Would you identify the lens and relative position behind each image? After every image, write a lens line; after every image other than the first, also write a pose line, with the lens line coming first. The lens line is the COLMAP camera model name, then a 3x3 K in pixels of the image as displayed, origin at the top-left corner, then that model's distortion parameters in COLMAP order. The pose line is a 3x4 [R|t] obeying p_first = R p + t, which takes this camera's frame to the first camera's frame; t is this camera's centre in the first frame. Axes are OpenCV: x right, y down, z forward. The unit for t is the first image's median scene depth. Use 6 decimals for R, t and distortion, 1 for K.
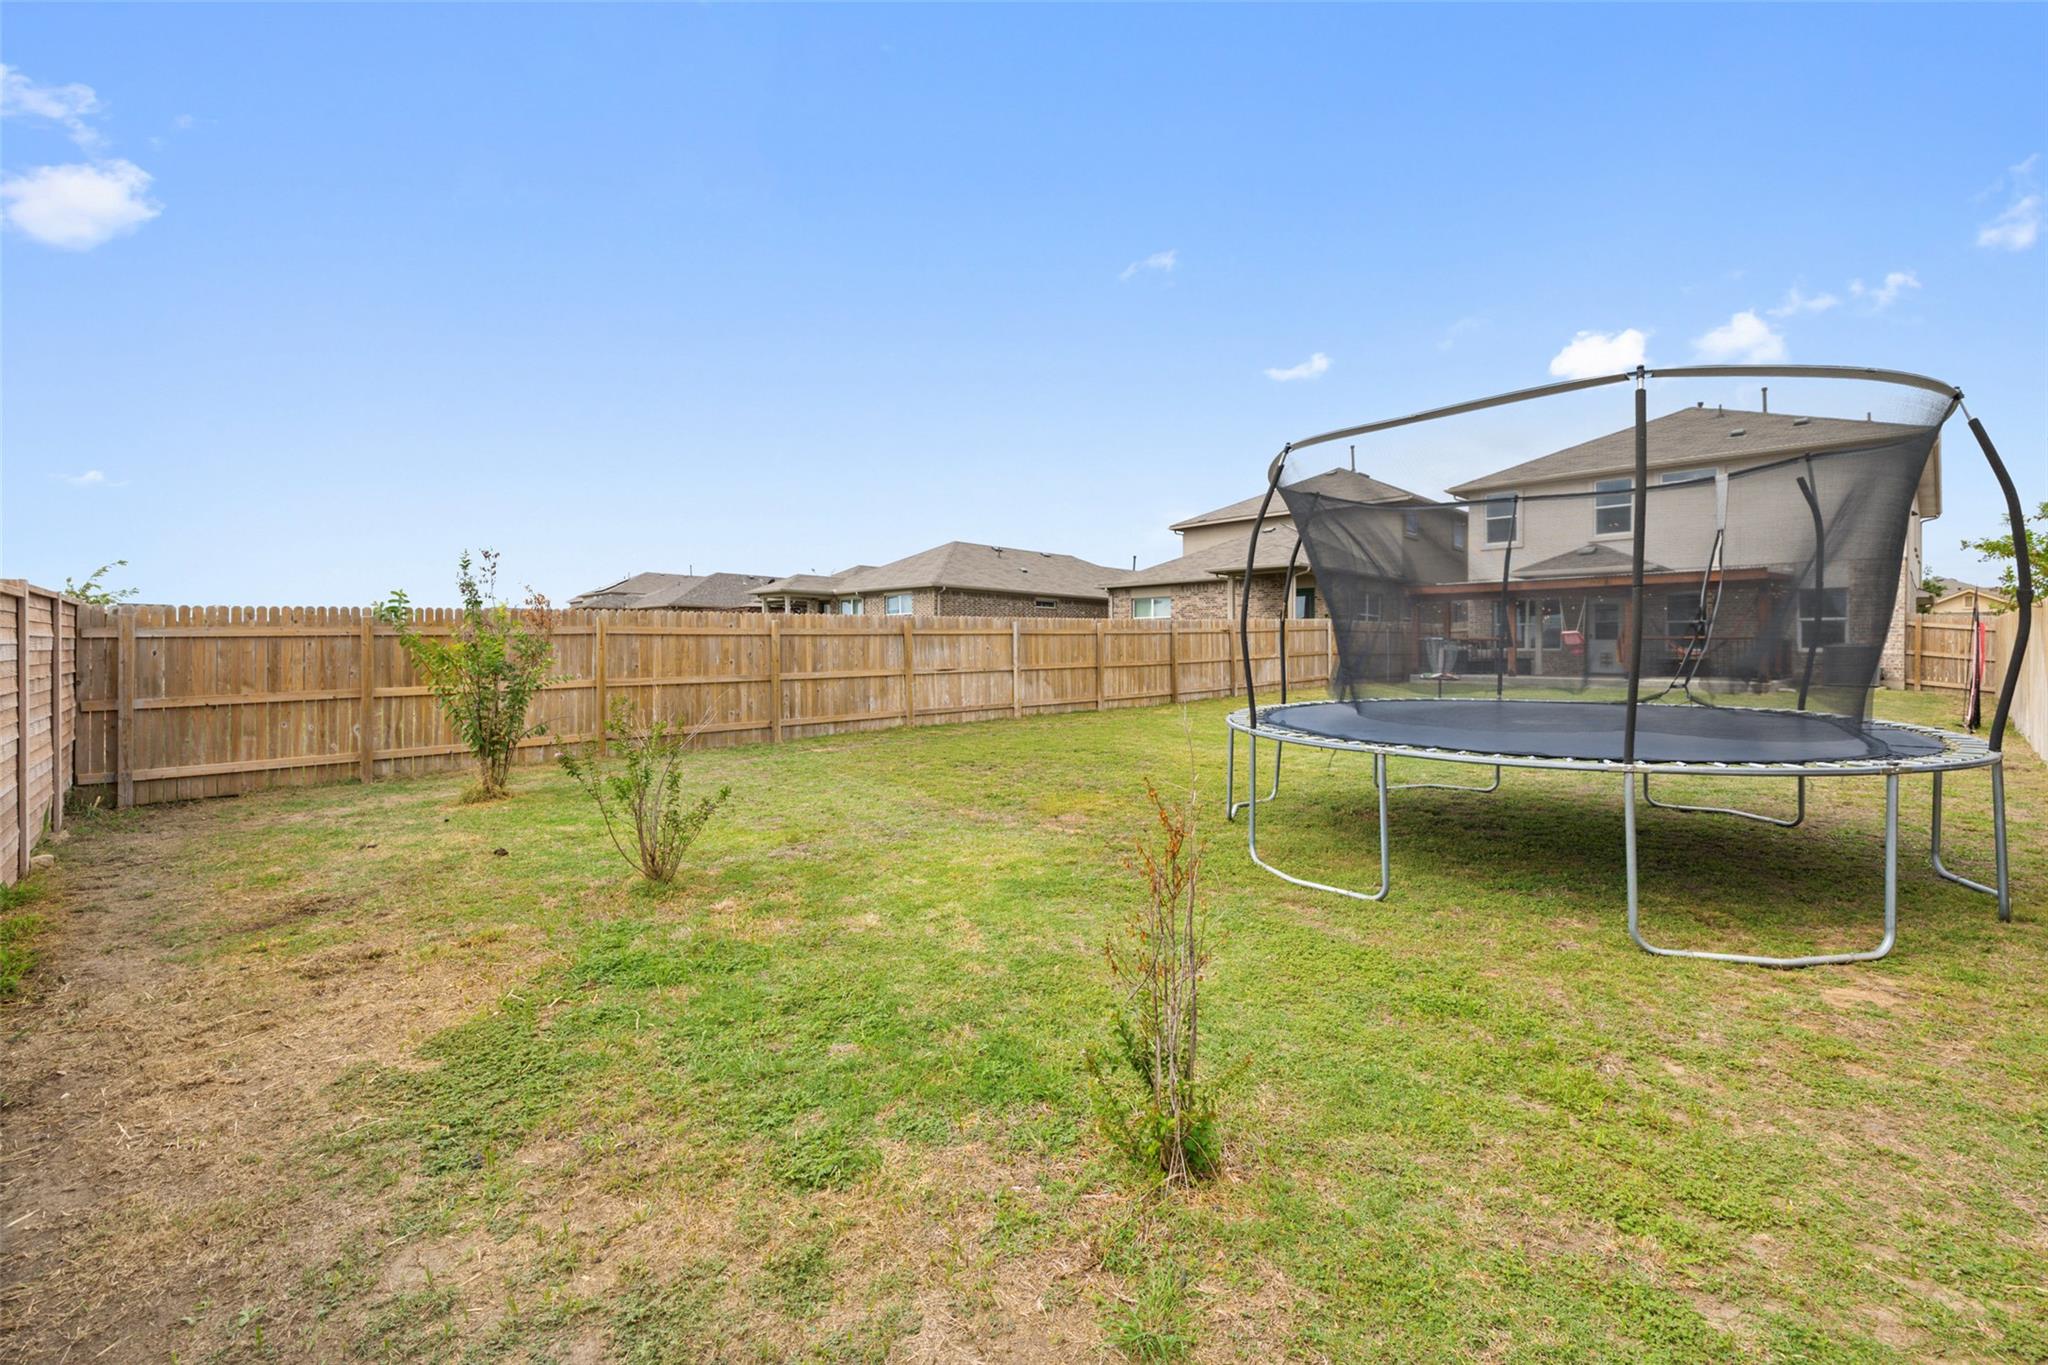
lens RADIAL K [[886.8, 0, 1006.0], [0, 886.8, 644.4], [0, 0, 1]] dist [0.001120, 0.000243]
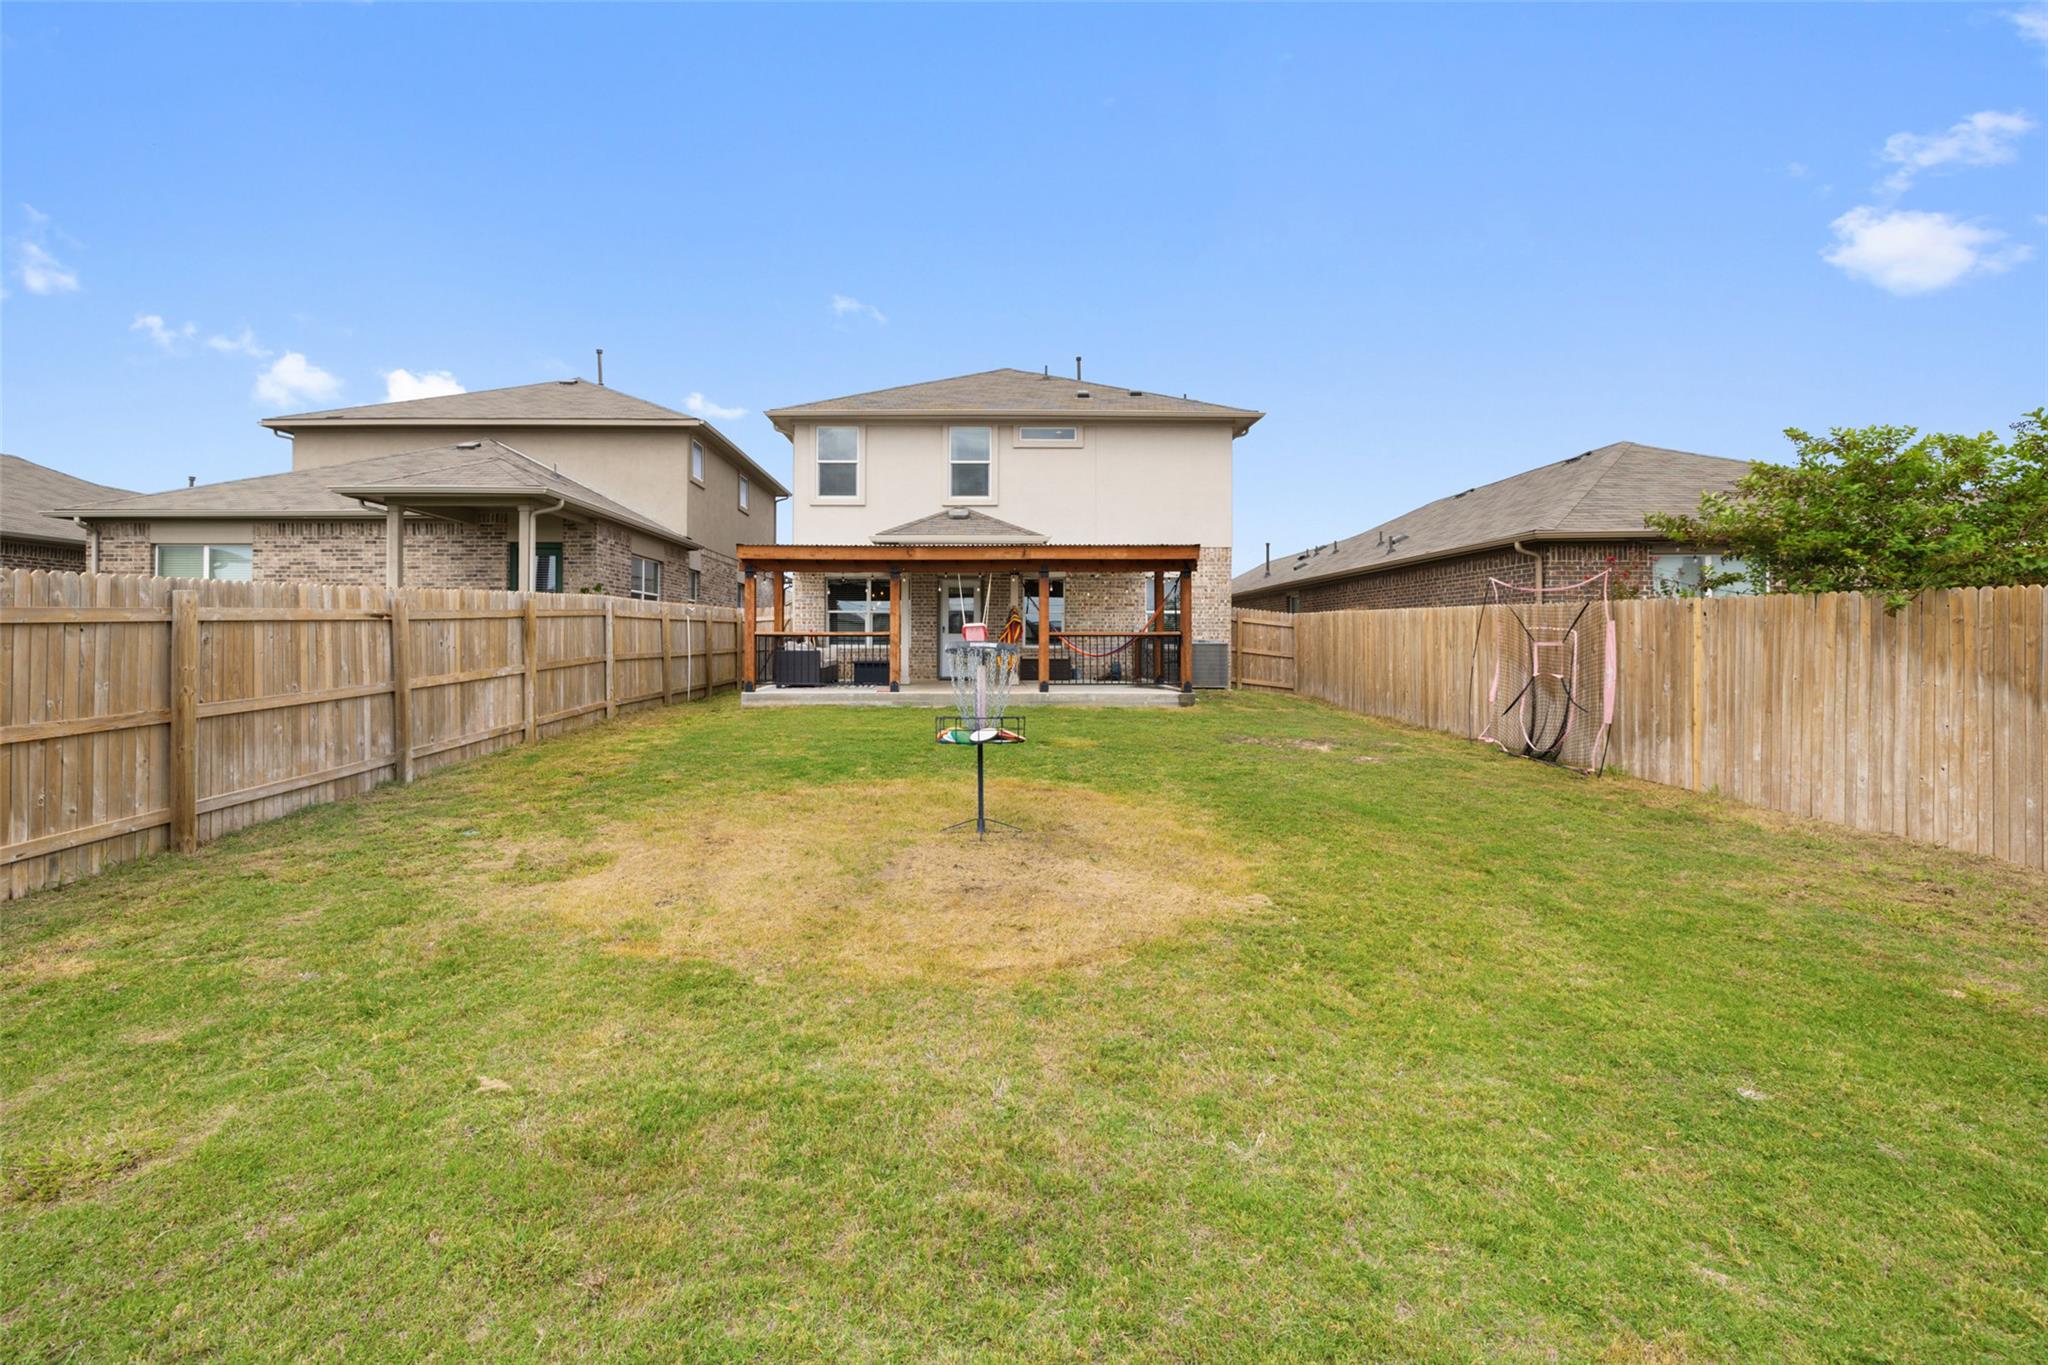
lens RADIAL K [[886.8, 0, 988.6], [0, 886.8, 632.3], [0, 0, 1]] dist [0.001120, 0.000243]
pose [[0.667356, 0.000511, 0.744739, 0.116640], [-0.003417, 0.999991, 0.002376, -0.008594], [-0.744731, -0.004131, 0.667352, 0.463305]]
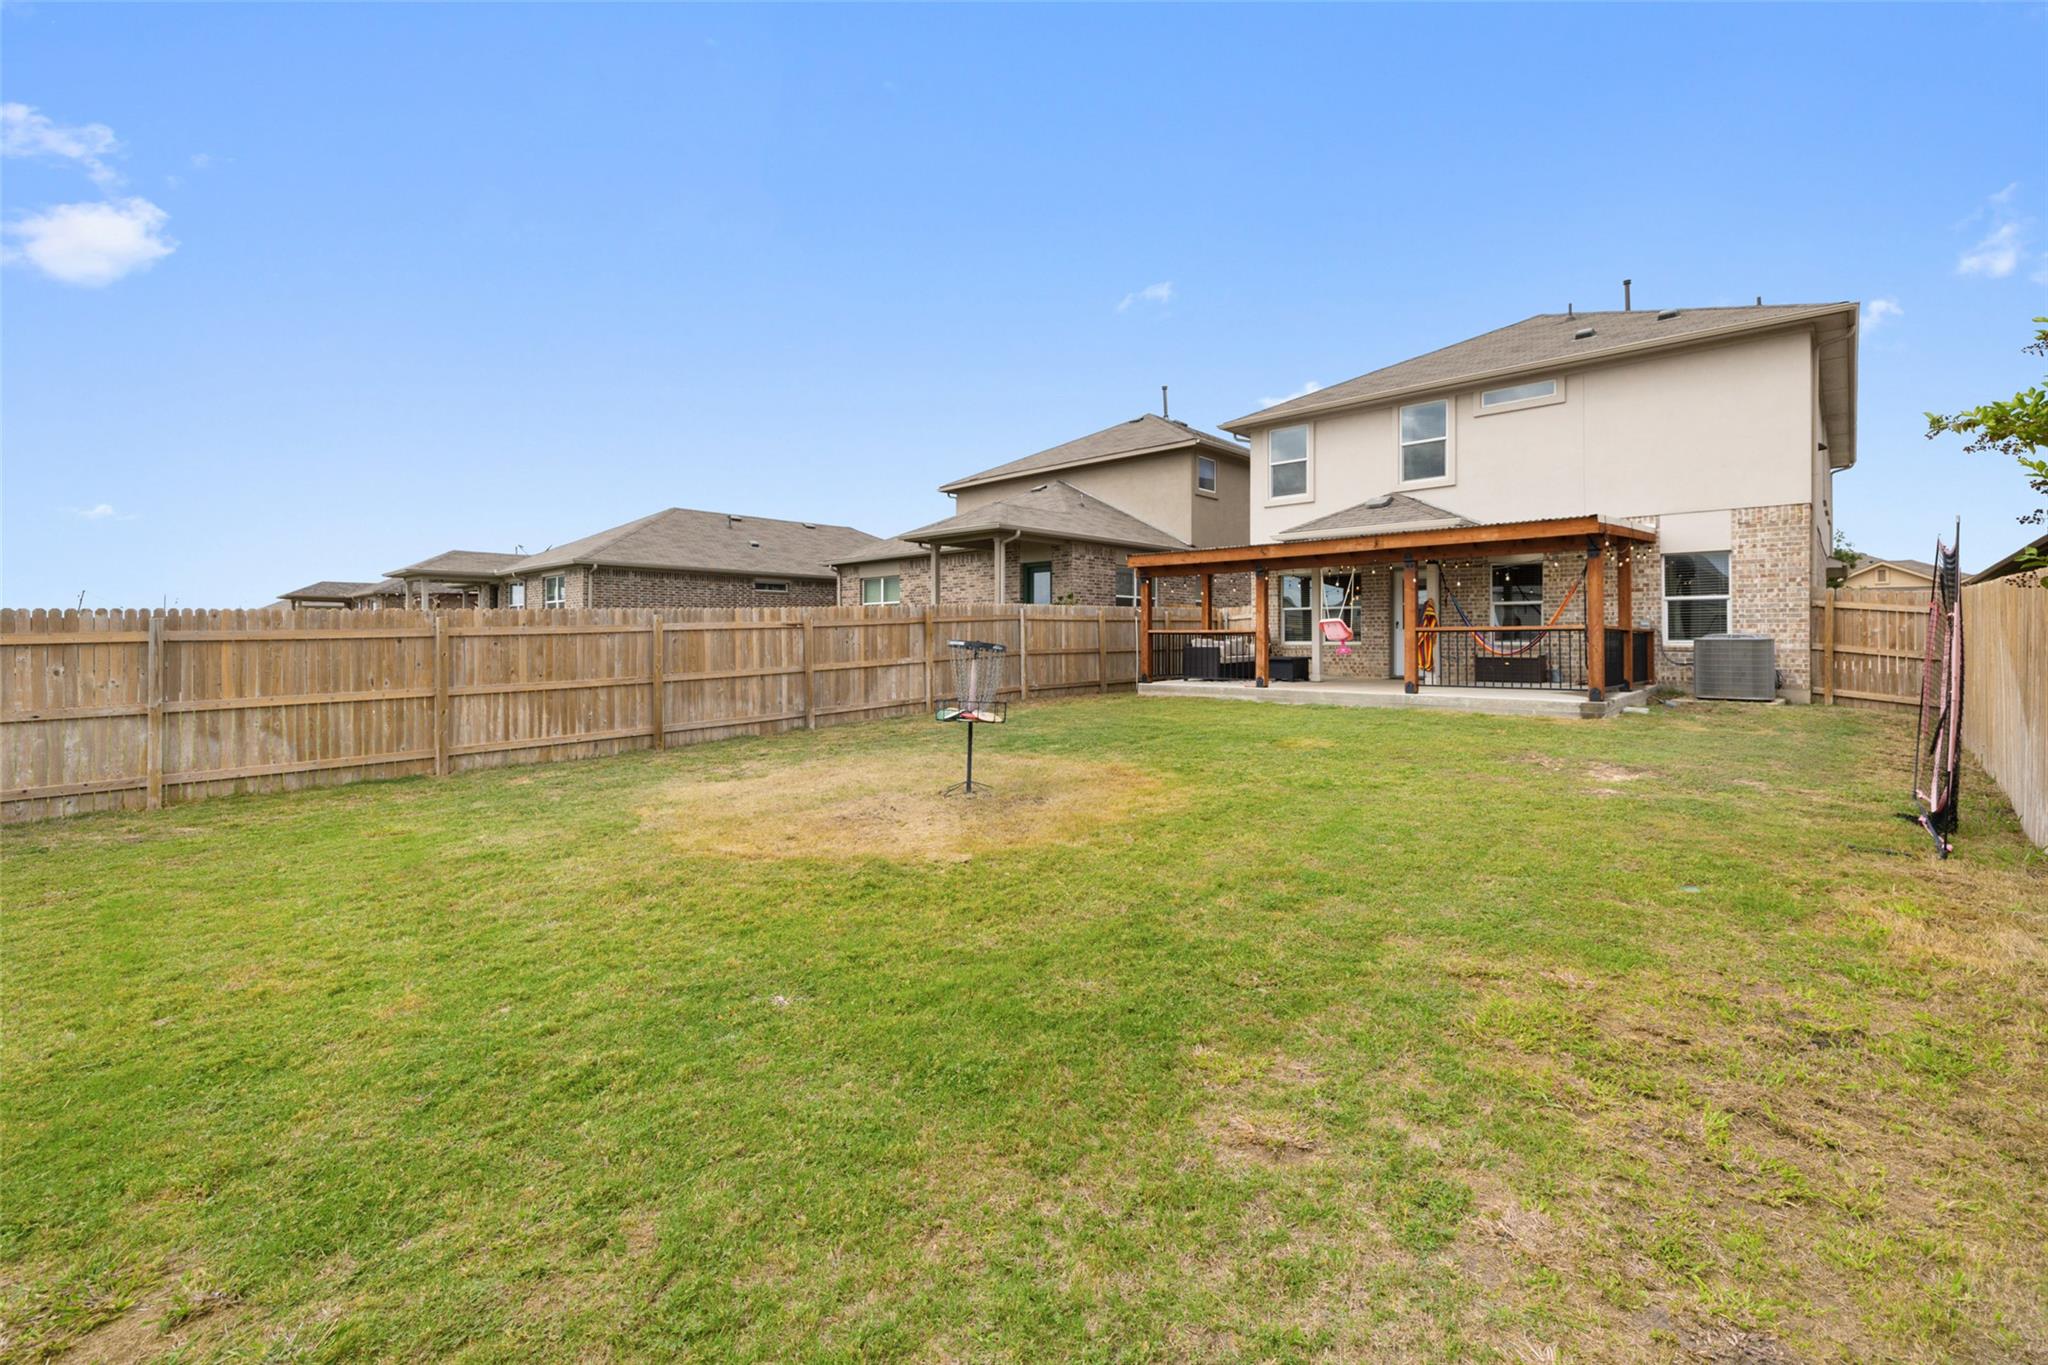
lens RADIAL K [[886.8, 0, 1025.3], [0, 886.8, 634.7], [0, 0, 1]] dist [0.001120, 0.000243]
pose [[0.997891, -0.011419, 0.063898, 0.315274], [0.011002, 0.999916, 0.006878, -0.009408], [-0.063971, -0.006161, 0.997933, 0.308057]]
